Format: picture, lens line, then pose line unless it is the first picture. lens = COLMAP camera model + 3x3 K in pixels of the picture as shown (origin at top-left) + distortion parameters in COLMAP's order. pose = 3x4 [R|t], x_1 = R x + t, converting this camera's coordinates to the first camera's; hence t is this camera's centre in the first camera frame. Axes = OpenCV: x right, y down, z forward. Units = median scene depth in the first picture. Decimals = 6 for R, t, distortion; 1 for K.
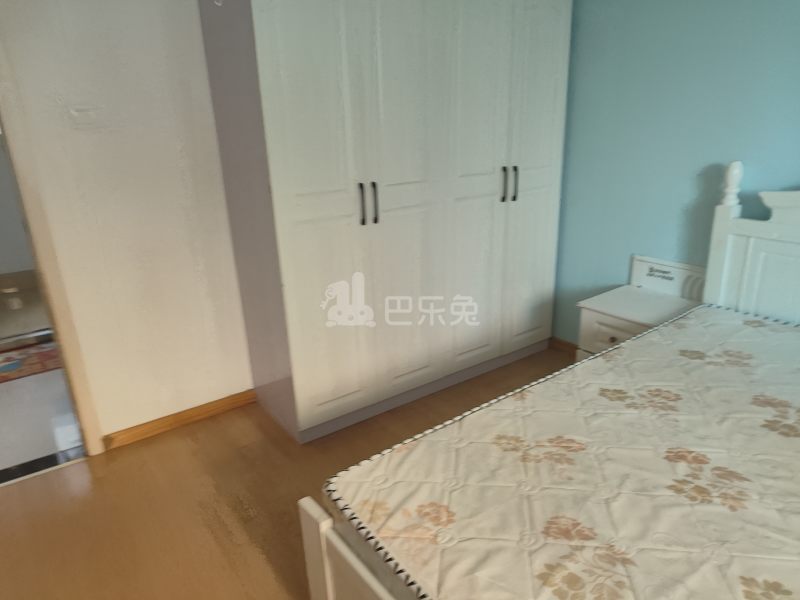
lens RADIAL K [[549.3, 0, 398.9], [0, 549.3, 308.3], [0, 0, 1]] dist [-0.005299, -0.000861]
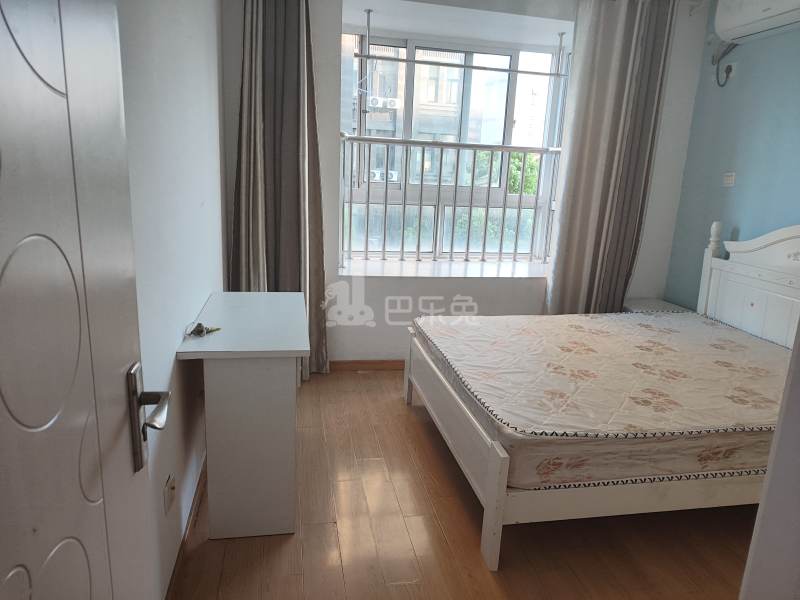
lens RADIAL K [[549.3, 0, 398.9], [0, 549.3, 308.3], [0, 0, 1]] dist [-0.005299, -0.000861]
pose [[0.912850, 0.178512, -0.367205, 0.594297], [-0.213172, 0.975423, -0.055746, 0.371772], [0.348228, 0.129165, 0.928468, -1.081210]]
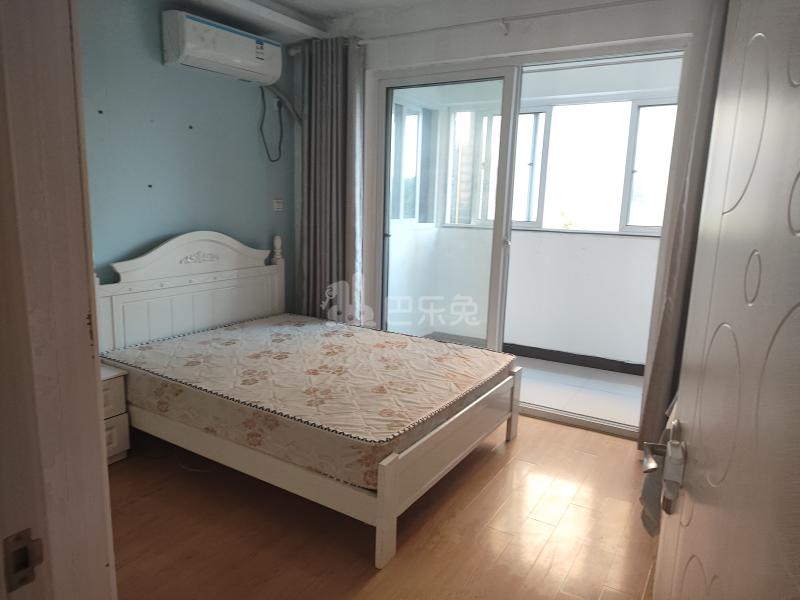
lens RADIAL K [[549.3, 0, 398.9], [0, 549.3, 308.3], [0, 0, 1]] dist [-0.005299, -0.000861]
pose [[-0.398614, -0.144345, 0.905688, -1.371008], [0.289085, 0.917418, 0.273448, -0.401528], [-0.870366, 0.370821, -0.323967, 1.213394]]
